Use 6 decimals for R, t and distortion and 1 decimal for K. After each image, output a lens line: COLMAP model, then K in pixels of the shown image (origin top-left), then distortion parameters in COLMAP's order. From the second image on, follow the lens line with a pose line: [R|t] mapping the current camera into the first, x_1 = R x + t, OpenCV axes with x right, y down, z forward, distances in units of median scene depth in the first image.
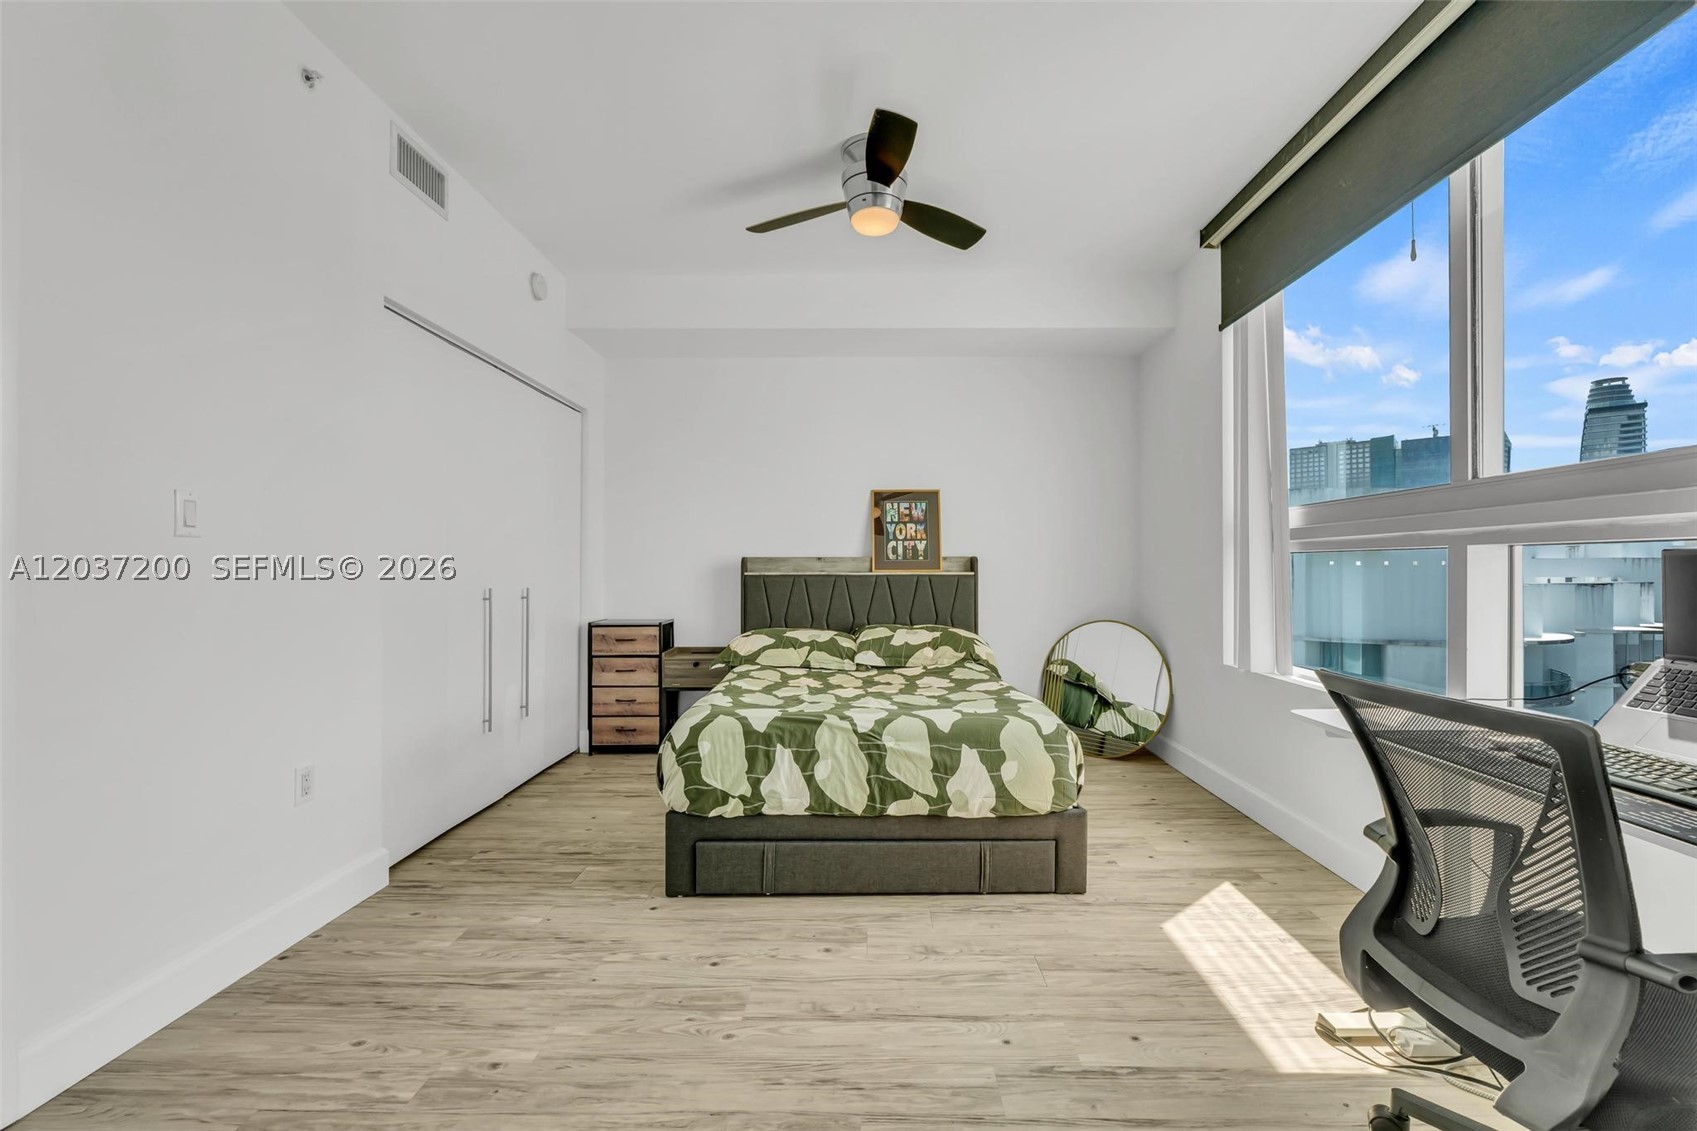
lens RADIAL K [[719.5, 0, 850.1], [0, 719.5, 569.7], [0, 0, 1]] dist [-0.003340, -0.000700]
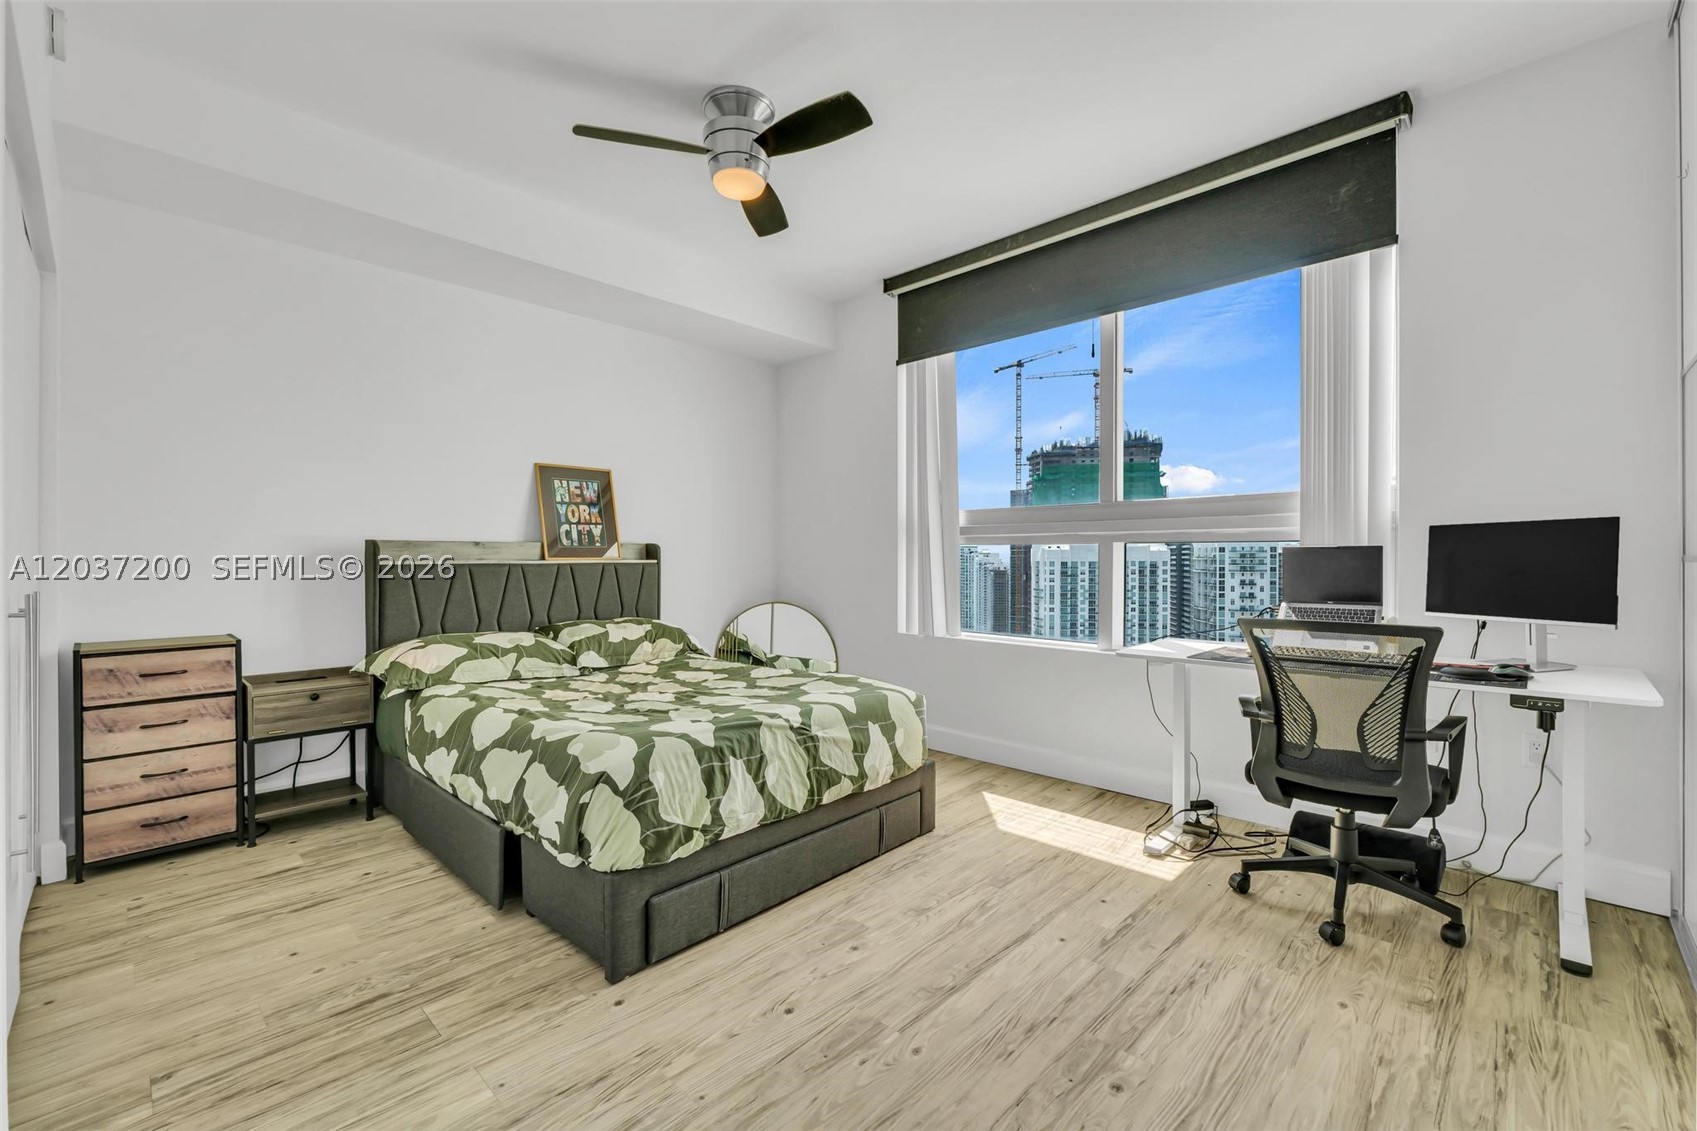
lens RADIAL K [[719.5, 0, 854.3], [0, 719.5, 561.2], [0, 0, 1]] dist [-0.003340, -0.000700]
pose [[0.678342, -0.004466, 0.734733, -0.551237], [-0.000686, 0.999977, 0.006712, -0.002073], [-0.734746, -0.005057, 0.678323, 0.251741]]
